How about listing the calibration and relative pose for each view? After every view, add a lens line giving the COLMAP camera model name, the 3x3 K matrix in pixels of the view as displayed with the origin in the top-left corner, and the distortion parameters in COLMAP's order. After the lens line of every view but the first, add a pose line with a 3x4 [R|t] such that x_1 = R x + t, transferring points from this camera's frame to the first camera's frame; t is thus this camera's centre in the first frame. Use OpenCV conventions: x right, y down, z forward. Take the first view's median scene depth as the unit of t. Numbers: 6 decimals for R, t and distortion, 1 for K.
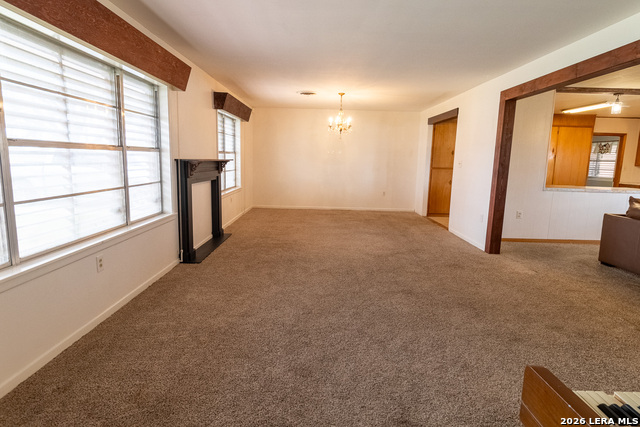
lens RADIAL K [[354.9, 0, 320.0], [0, 354.9, 213.5], [0, 0, 1]] dist [0.003656, 0.000427]
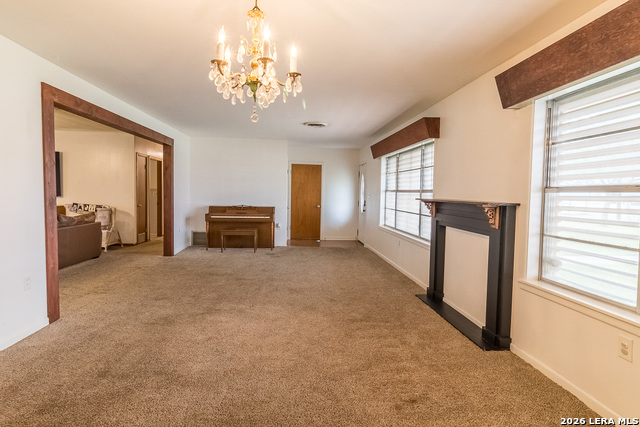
lens RADIAL K [[354.9, 0, 320.0], [0, 354.9, 213.5], [0, 0, 1]] dist [0.003656, 0.000427]
pose [[-0.995164, -0.039387, -0.089985, 0.057837], [-0.057667, 0.975867, 0.210611, -0.407348], [0.079518, 0.214782, -0.973419, 2.616448]]
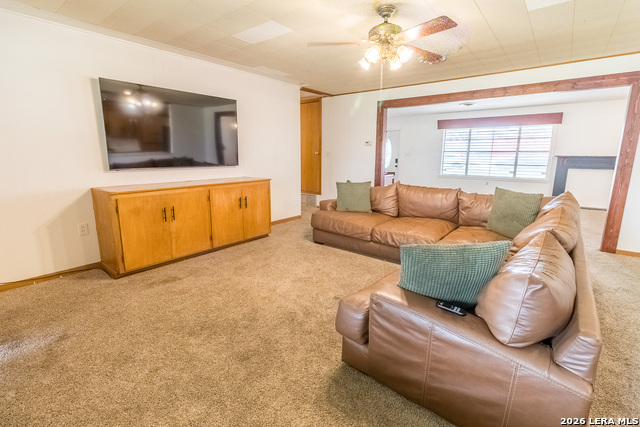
lens RADIAL K [[297.9, 0, 323.6], [0, 297.9, 207.4], [0, 0, 1]] dist [0.000809, 0.000002]
pose [[-0.622079, 0.113764, -0.774646, 2.447081], [-0.139094, 0.957592, 0.252330, -0.138797], [0.770500, 0.264718, -0.579874, 1.313012]]
